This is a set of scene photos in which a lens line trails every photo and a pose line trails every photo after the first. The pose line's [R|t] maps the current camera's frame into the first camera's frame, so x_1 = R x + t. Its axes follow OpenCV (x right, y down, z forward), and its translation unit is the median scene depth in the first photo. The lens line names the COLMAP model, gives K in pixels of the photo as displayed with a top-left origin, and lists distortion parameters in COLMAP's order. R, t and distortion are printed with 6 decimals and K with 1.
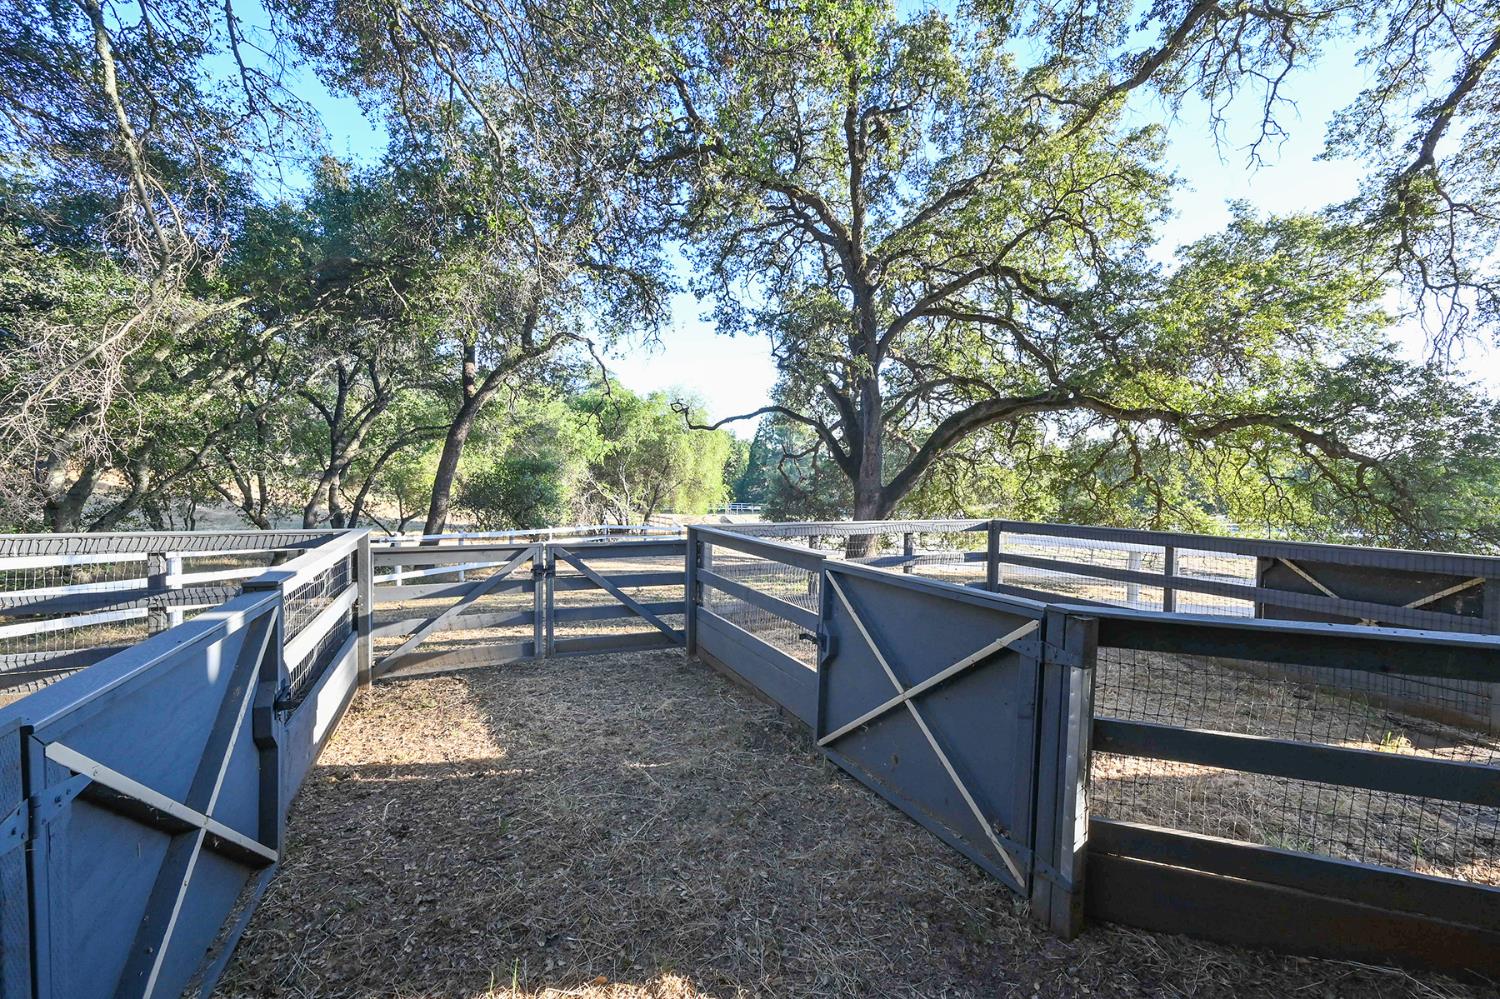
lens RADIAL K [[583.1, 0, 756.0], [0, 583.1, 497.6], [0, 0, 1]] dist [0.000856, -0.000262]
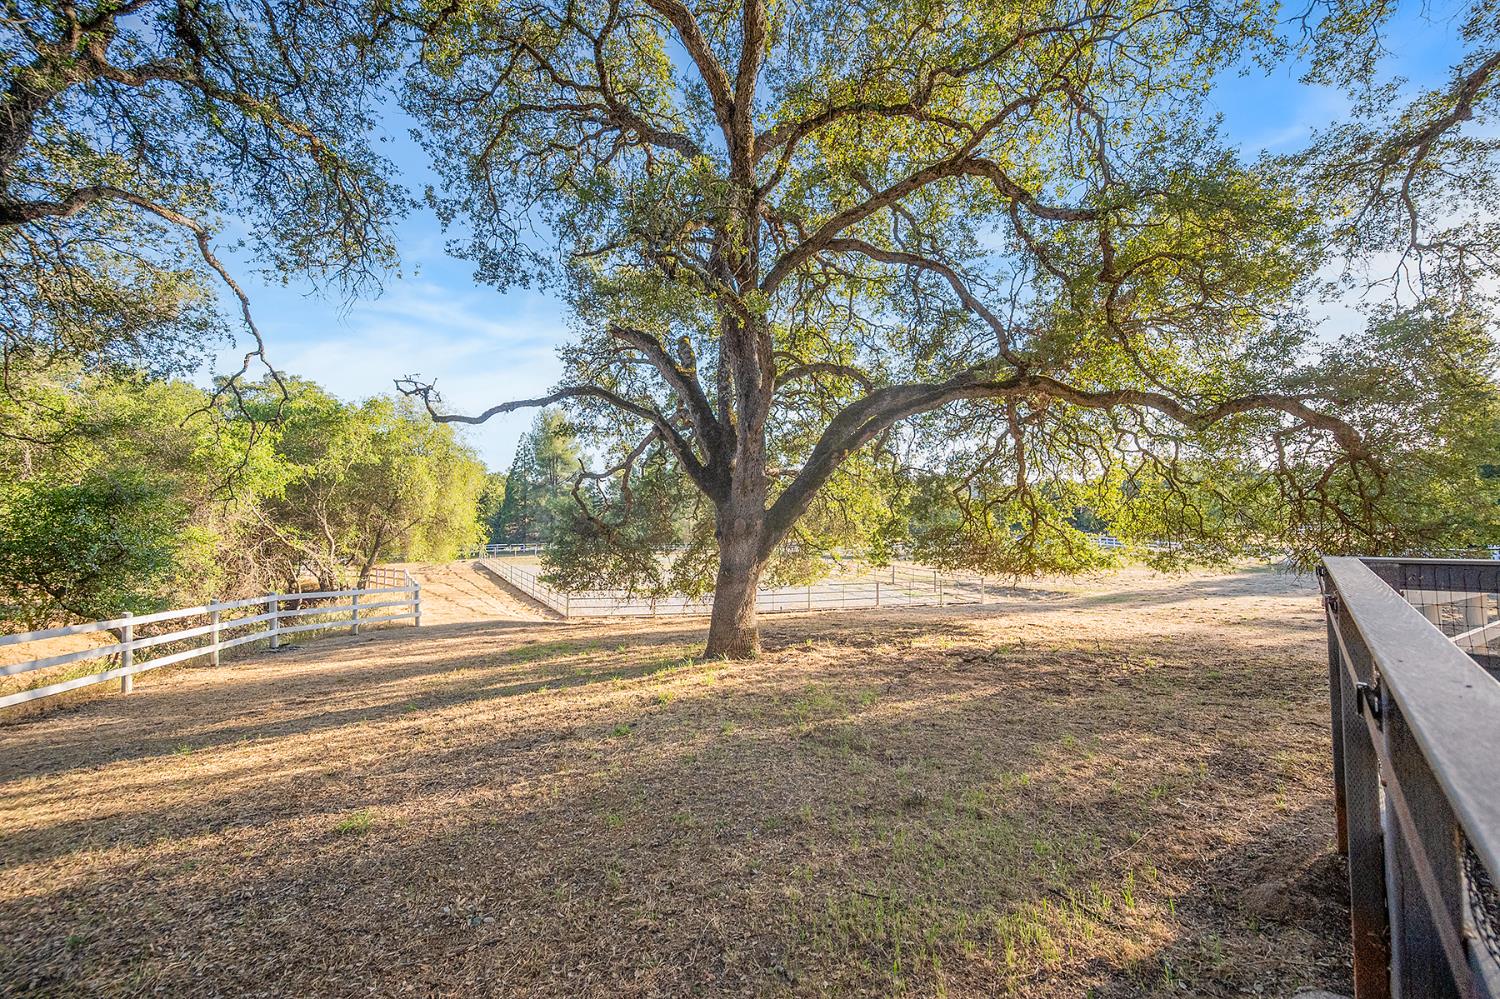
lens RADIAL K [[583.1, 0, 747.8], [0, 583.1, 493.7], [0, 0, 1]] dist [0.000856, -0.000262]
pose [[0.924993, -0.024424, 0.379197, -0.023944], [0.048537, 0.997352, -0.054158, -0.000465], [-0.376870, 0.068501, 0.923730, 0.184603]]
